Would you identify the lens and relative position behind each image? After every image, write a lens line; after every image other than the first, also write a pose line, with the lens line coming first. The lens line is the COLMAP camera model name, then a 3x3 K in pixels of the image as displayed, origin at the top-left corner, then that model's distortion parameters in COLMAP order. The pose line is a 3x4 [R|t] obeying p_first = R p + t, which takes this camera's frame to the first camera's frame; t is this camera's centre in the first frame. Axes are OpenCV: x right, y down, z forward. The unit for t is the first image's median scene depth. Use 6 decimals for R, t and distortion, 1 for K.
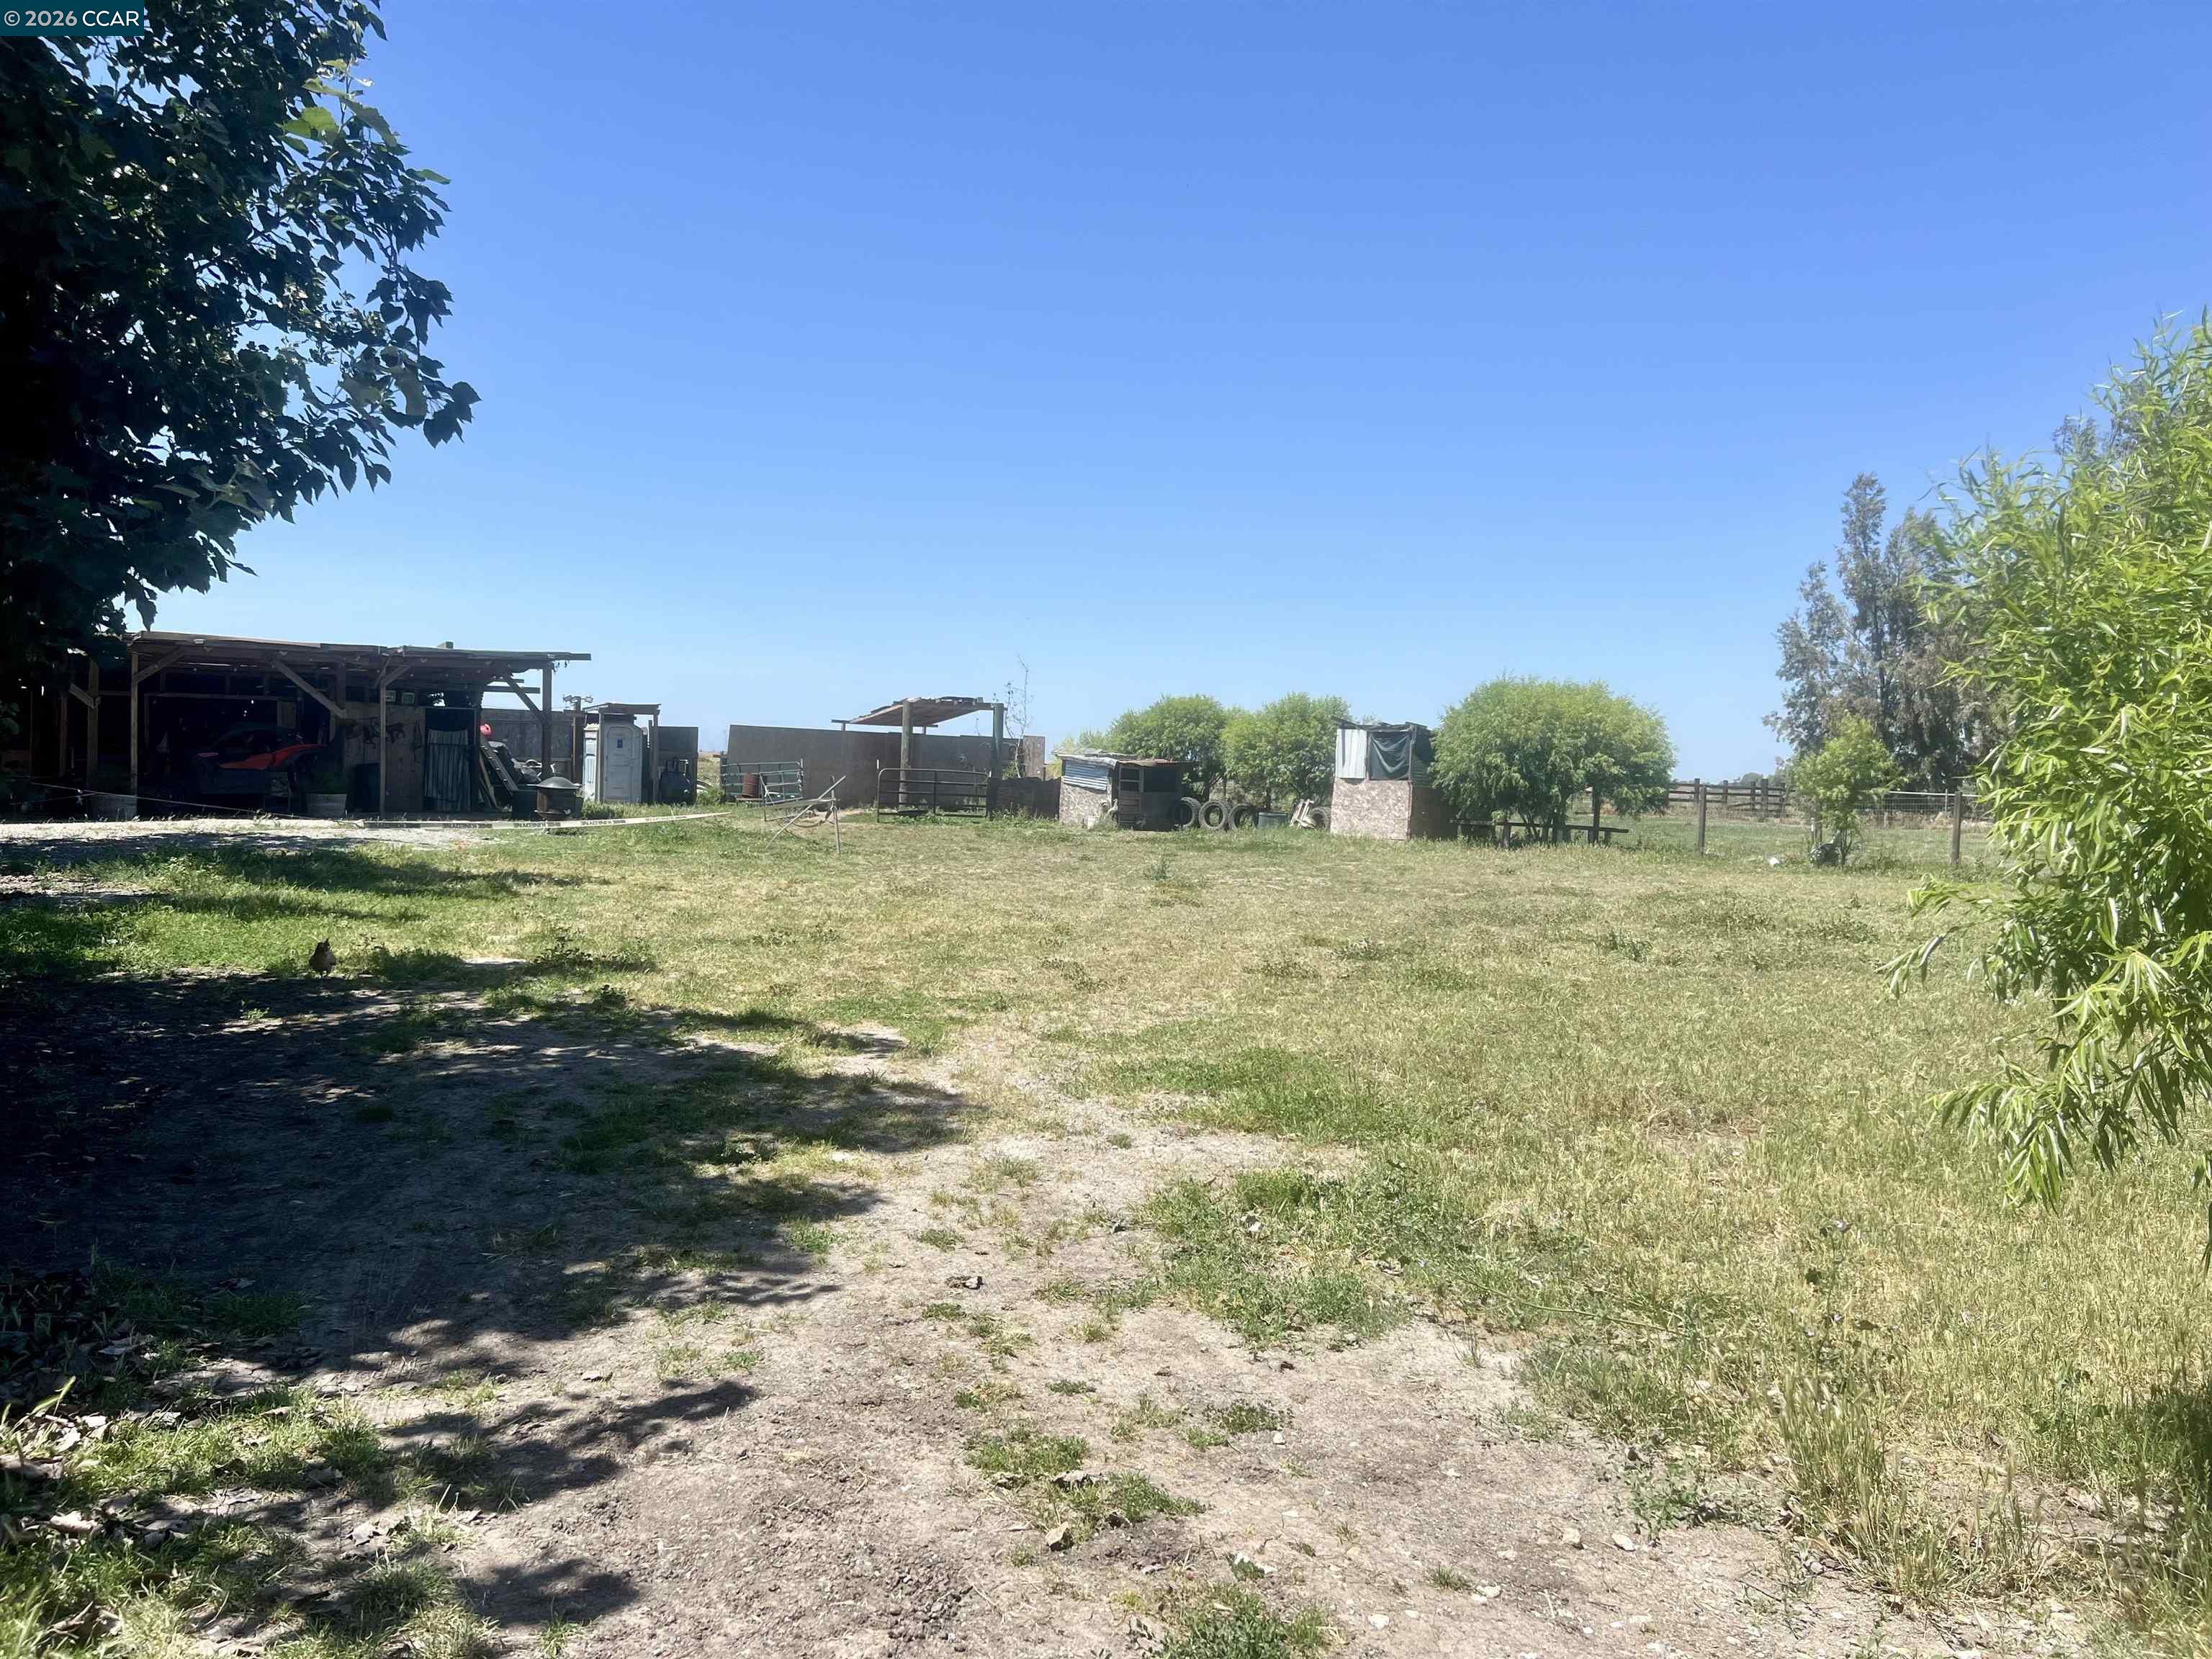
lens RADIAL K [[1765.4, 0, 1120.6], [0, 1765.4, 828.1], [0, 0, 1]] dist [0.073580, -0.044553]
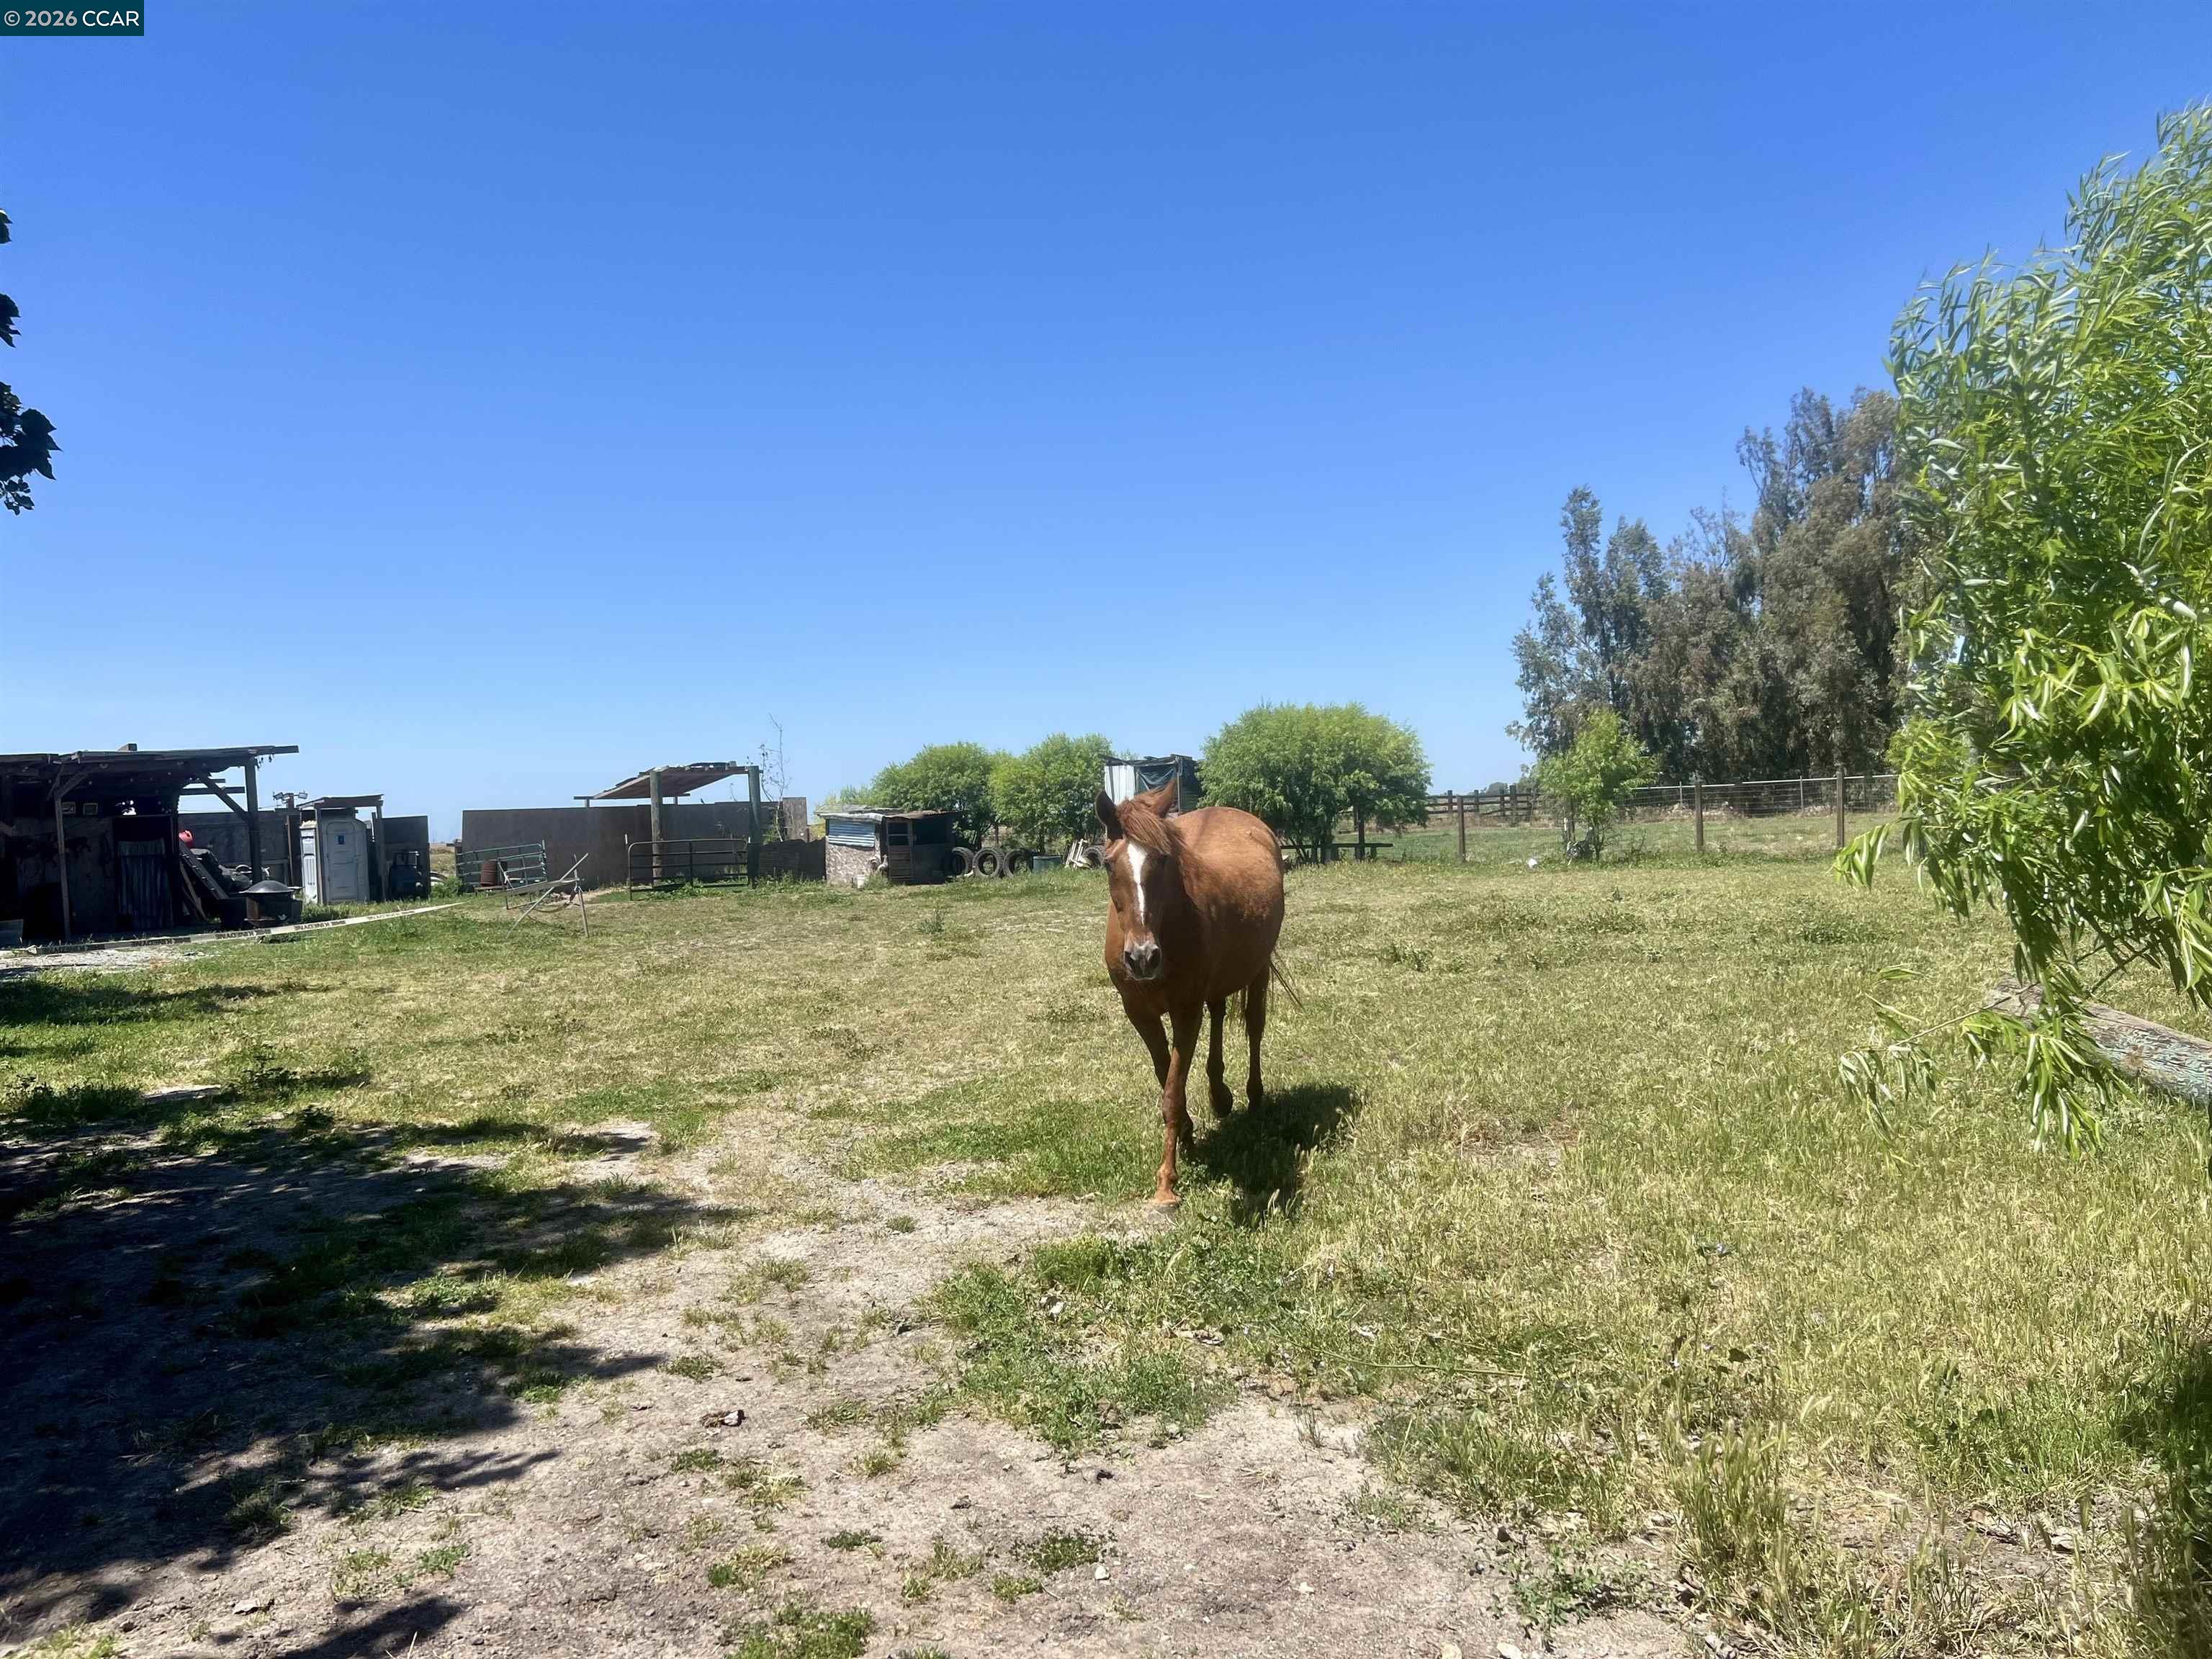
lens RADIAL K [[1765.4, 0, 1156.6], [0, 1765.4, 894.7], [0, 0, 1]] dist [0.073580, -0.044553]
pose [[0.985710, -0.085170, 0.145337, 0.005462], [0.083524, 0.996354, 0.017403, 0.002618], [-0.146289, -0.005015, 0.989229, 0.046001]]
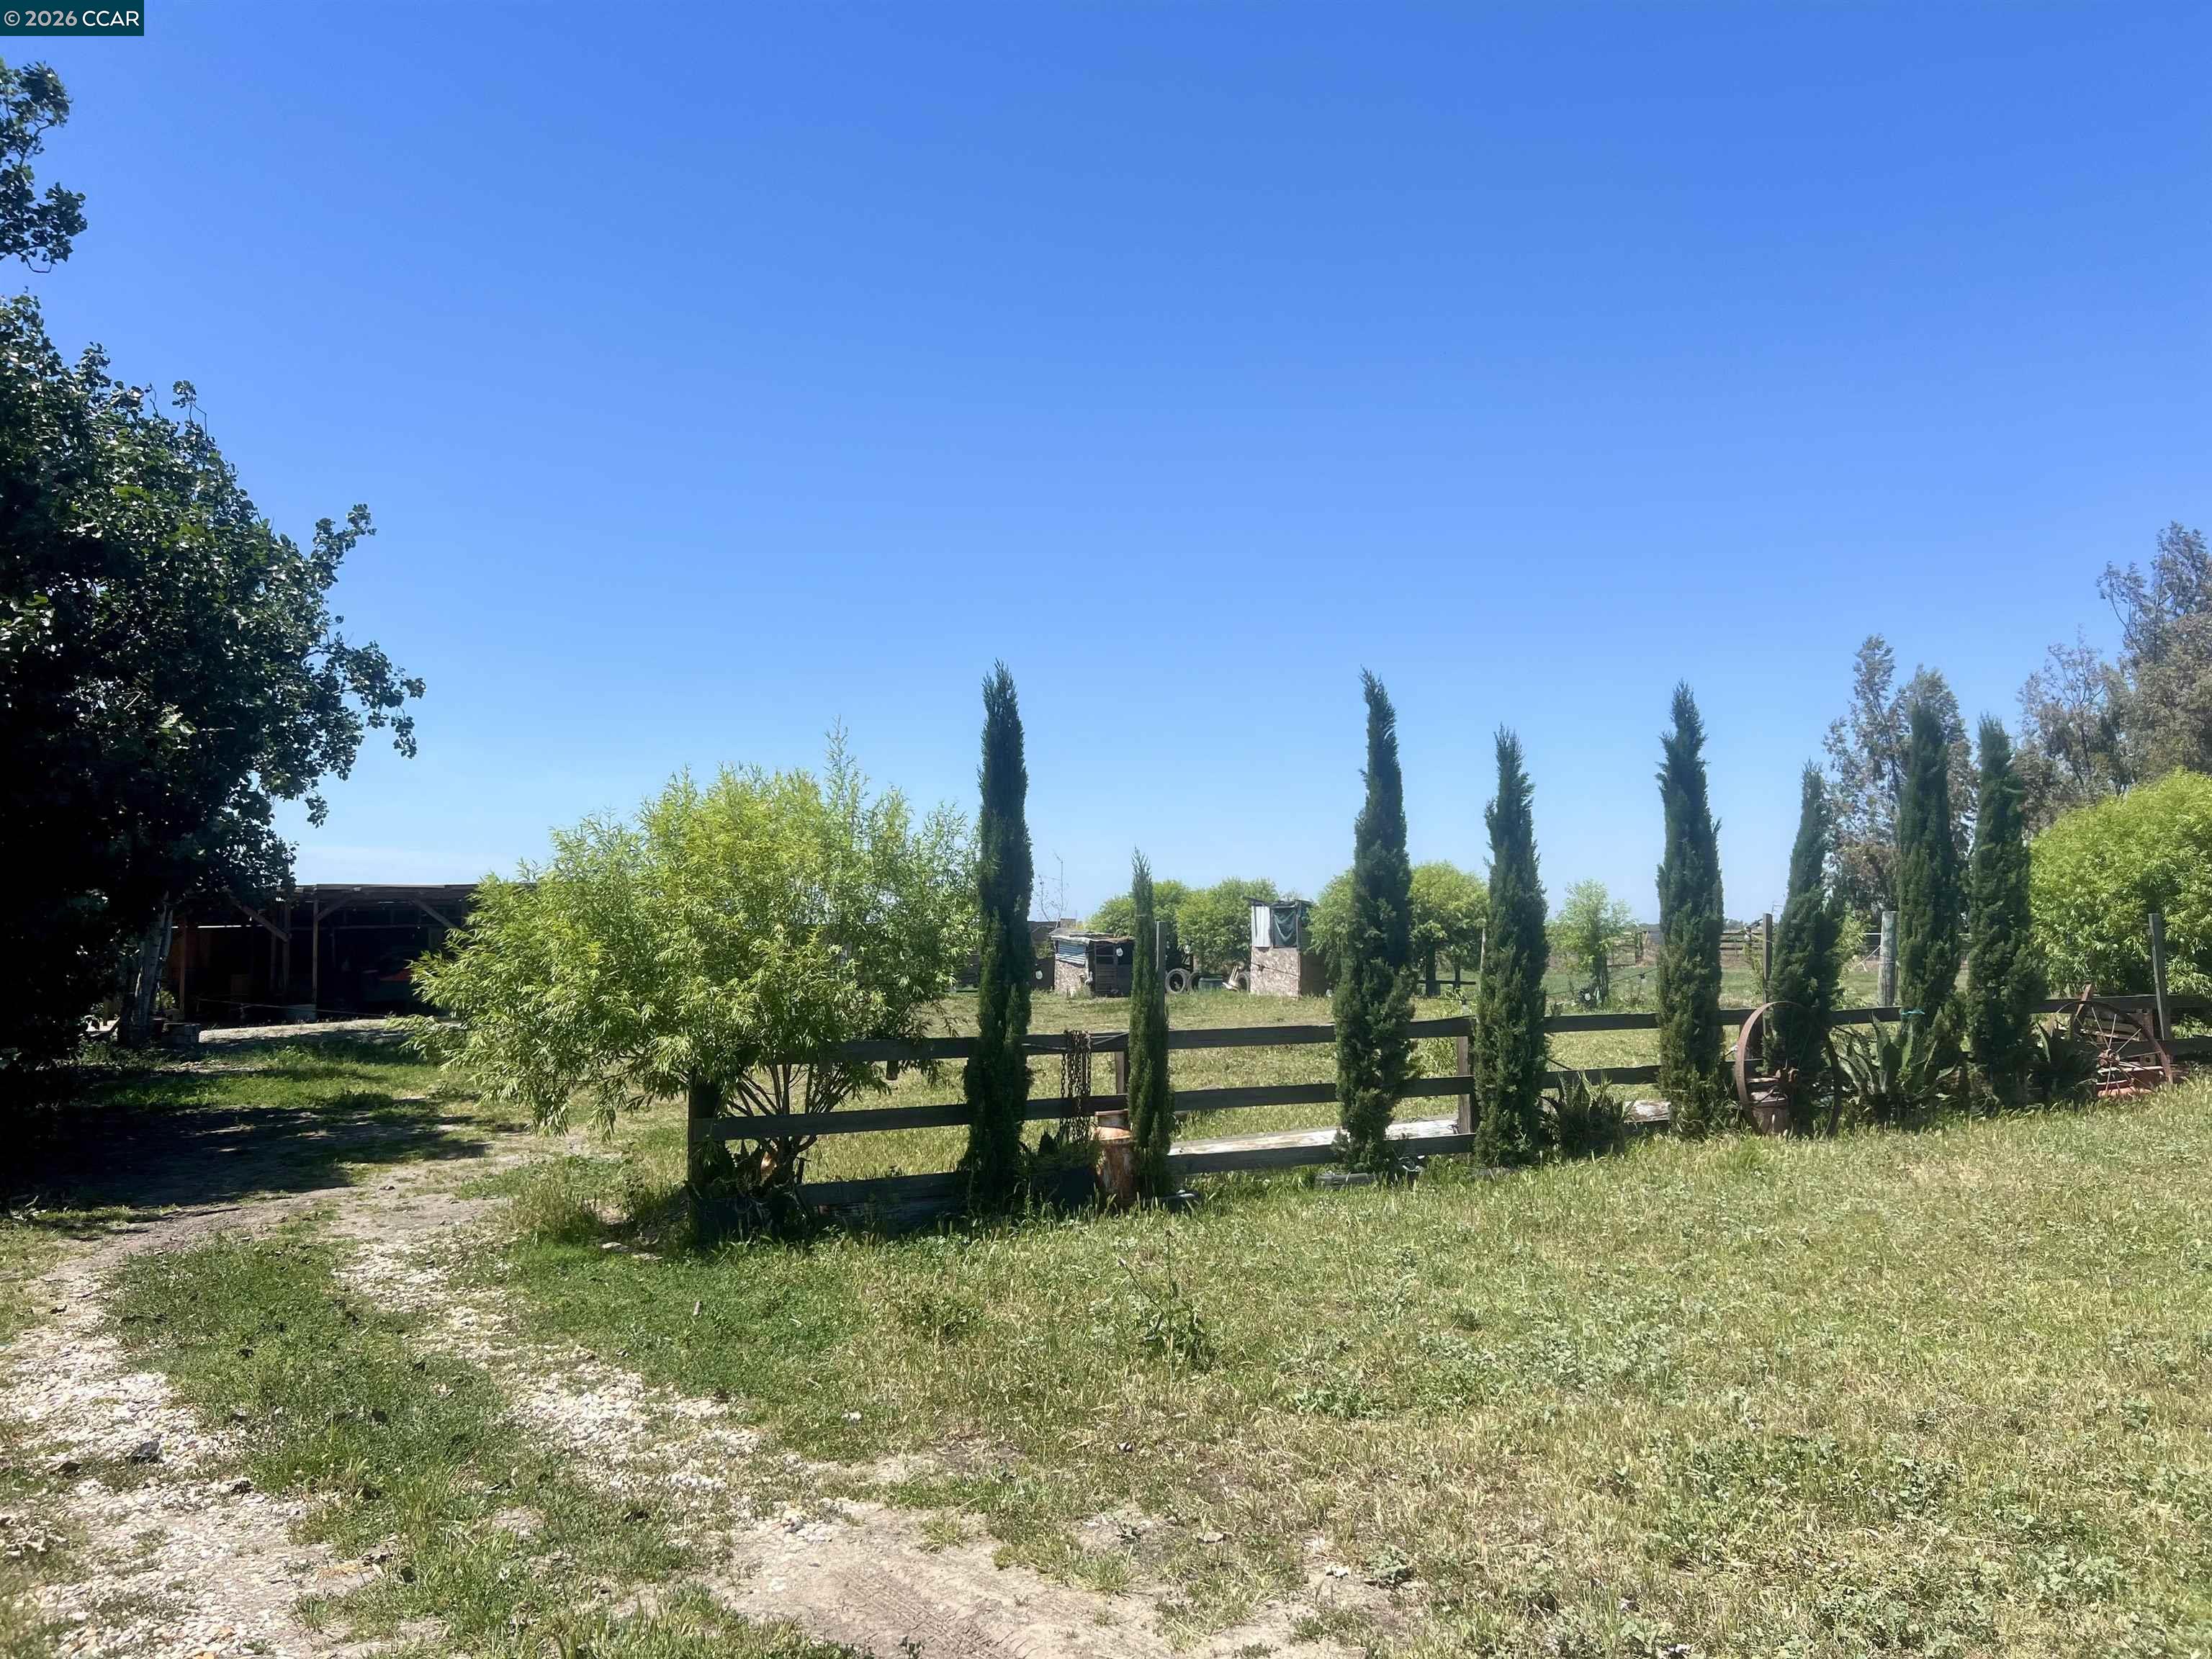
lens RADIAL K [[1765.4, 0, 1099.4], [0, 1765.4, 824.6], [0, 0, 1]] dist [0.073580, -0.044553]
pose [[0.989850, -0.053790, -0.131544, 0.624325], [0.040831, 0.994219, -0.099302, 0.013180], [0.136125, 0.092923, 0.986324, -0.728355]]
